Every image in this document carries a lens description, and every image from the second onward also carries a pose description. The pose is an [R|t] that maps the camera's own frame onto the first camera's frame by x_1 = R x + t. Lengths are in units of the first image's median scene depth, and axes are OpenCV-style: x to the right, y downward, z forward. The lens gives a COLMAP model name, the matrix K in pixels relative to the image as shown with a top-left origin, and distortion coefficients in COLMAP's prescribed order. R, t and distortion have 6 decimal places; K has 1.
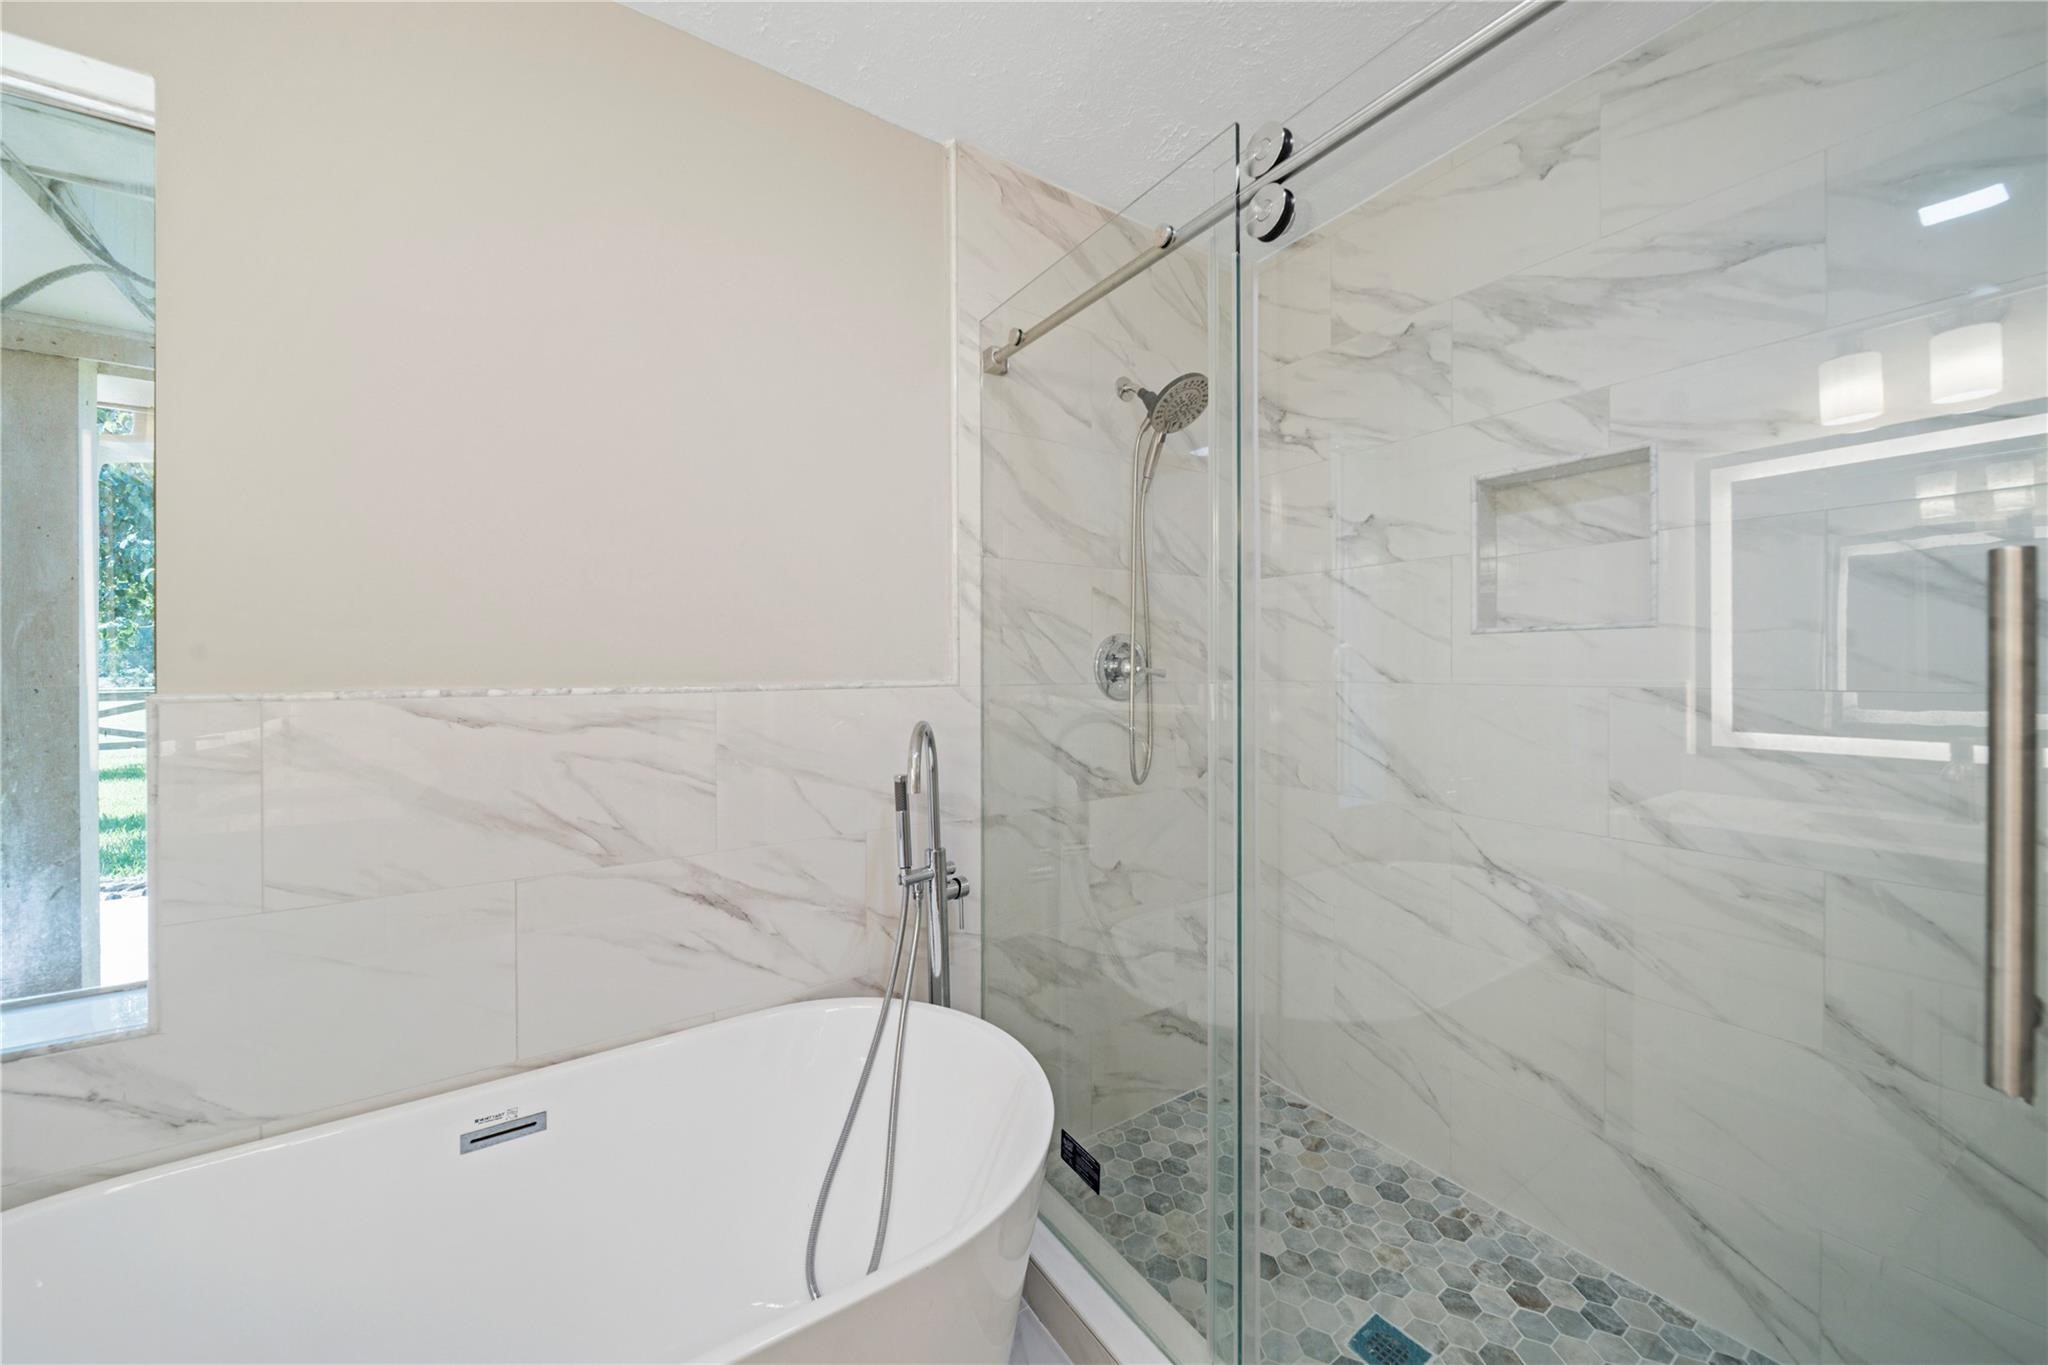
lens RADIAL K [[728.0, 0, 1023.0], [0, 728.0, 678.5], [0, 0, 1]] dist [-0.001825, 0.000009]
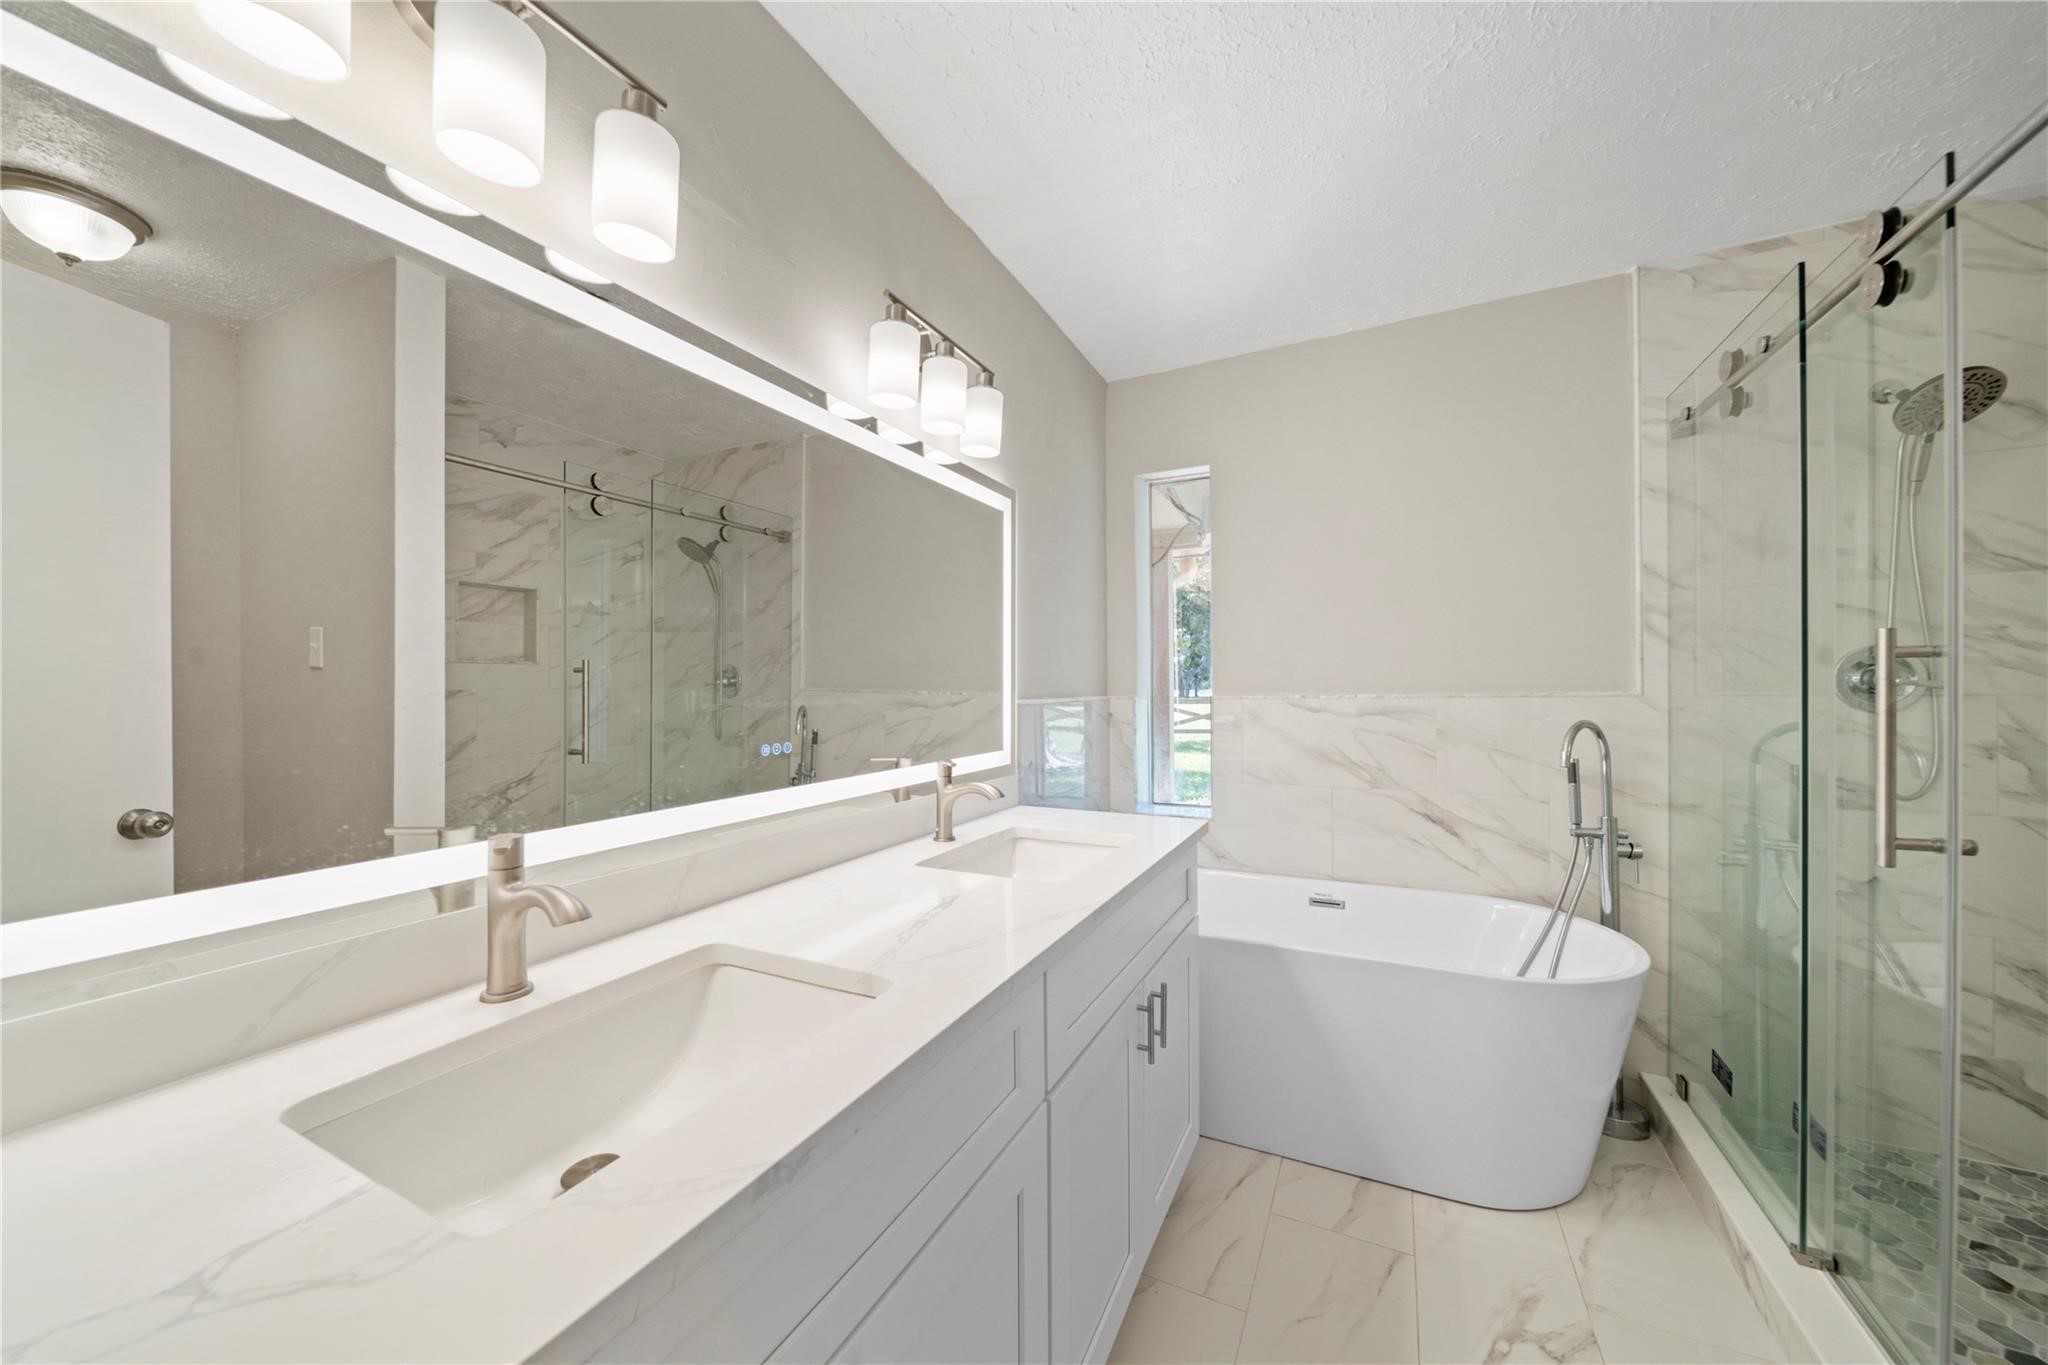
lens RADIAL K [[728.0, 0, 1023.0], [0, 728.0, 678.5], [0, 0, 1]] dist [-0.001825, 0.000009]
pose [[0.491507, -0.012771, -0.870780, 0.528143], [-0.001420, 0.999879, -0.015465, 0.000897], [0.870873, 0.008838, 0.491429, -0.611800]]
